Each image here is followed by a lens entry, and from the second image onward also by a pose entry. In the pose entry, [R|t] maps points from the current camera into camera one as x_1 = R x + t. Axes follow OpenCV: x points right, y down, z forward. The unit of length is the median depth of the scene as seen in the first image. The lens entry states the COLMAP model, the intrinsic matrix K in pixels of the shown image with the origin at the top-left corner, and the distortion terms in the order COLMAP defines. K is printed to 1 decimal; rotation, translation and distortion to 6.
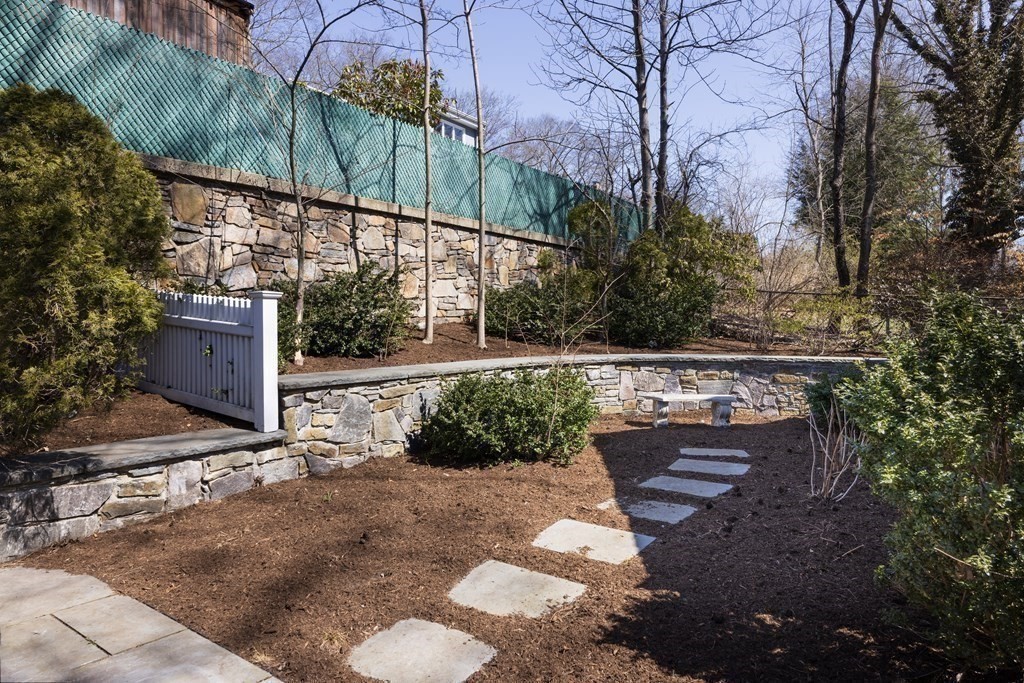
lens RADIAL K [[661.4, 0, 512.0], [0, 661.4, 340.4], [0, 0, 1]] dist [0.001004, 0.000036]
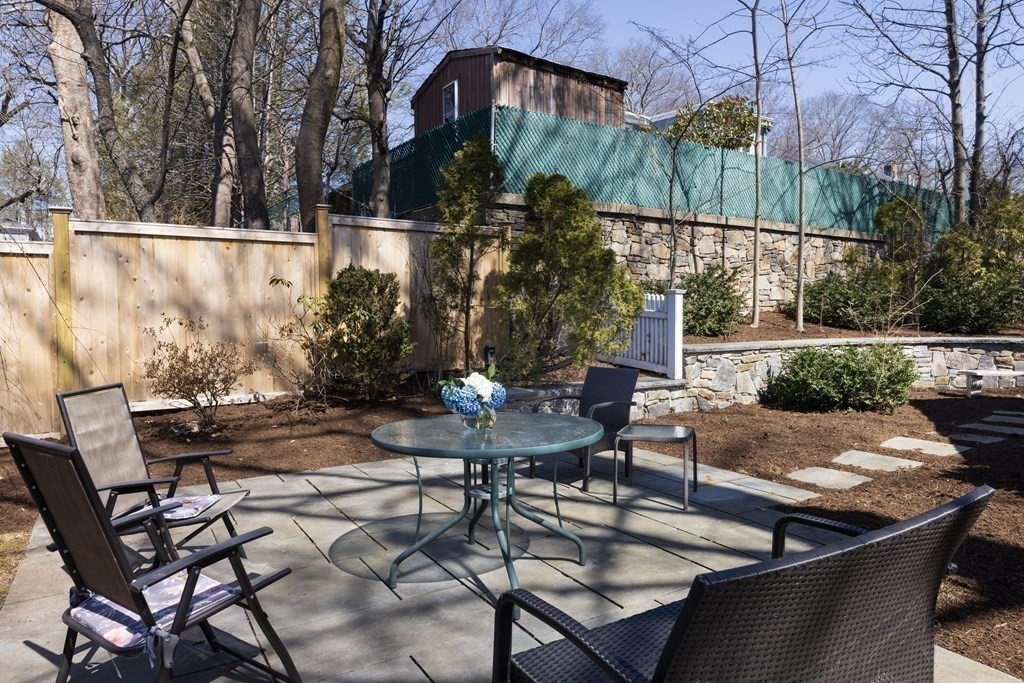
lens RADIAL K [[661.4, 0, 511.7], [0, 661.4, 340.5], [0, 0, 1]] dist [0.001004, 0.000036]
pose [[0.926591, 0.008845, -0.375966, -0.083445], [-0.004703, 0.999918, 0.011934, 0.016956], [0.376041, -0.009290, 0.926557, -0.348131]]
